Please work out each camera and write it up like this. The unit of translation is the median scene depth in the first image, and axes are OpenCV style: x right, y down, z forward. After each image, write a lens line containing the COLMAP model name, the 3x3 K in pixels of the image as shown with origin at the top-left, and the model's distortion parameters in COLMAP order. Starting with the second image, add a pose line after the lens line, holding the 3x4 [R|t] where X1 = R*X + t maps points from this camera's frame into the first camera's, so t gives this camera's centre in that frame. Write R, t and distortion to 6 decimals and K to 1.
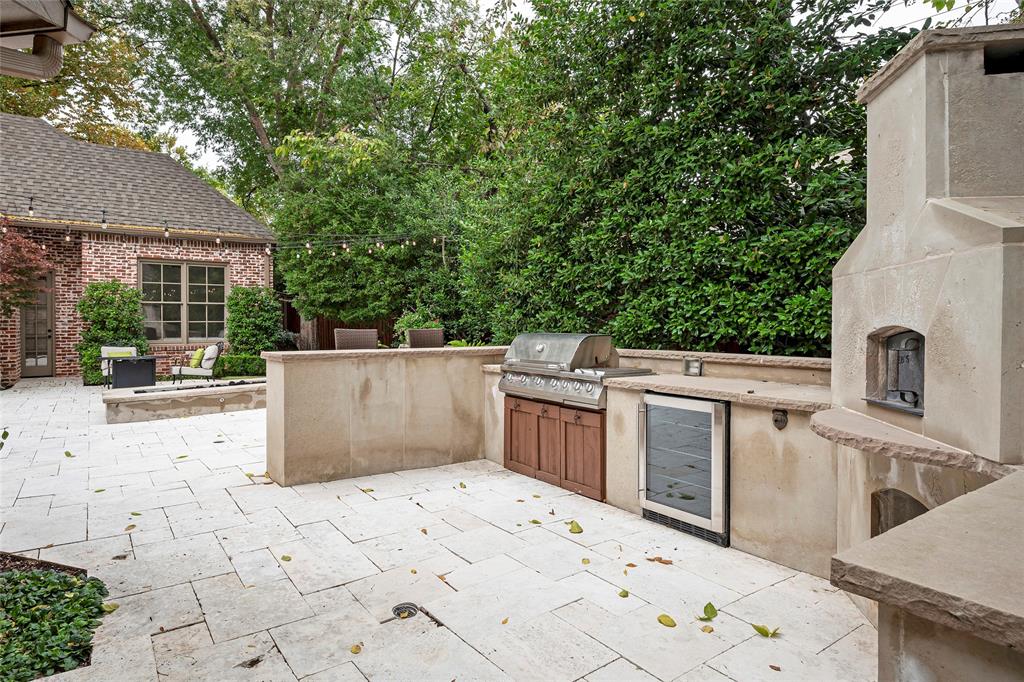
lens RADIAL K [[577.6, 0, 527.1], [0, 577.6, 322.1], [0, 0, 1]] dist [-0.014806, 0.002980]
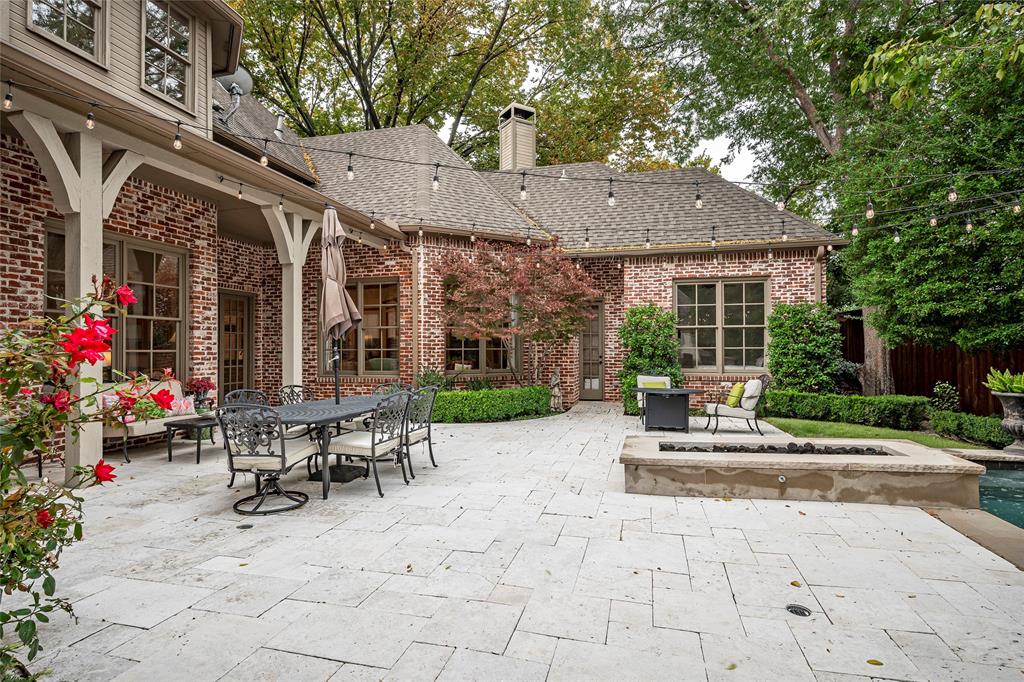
lens RADIAL K [[539.6, 0, 512.3], [0, 539.6, 345.0], [0, 0, 1]] dist [-0.019805, 0.004077]
pose [[0.621195, -0.004209, -0.783645, -0.170761], [0.001921, 0.999991, -0.003848, -0.002830], [0.783654, 0.000885, 0.621197, 0.276145]]
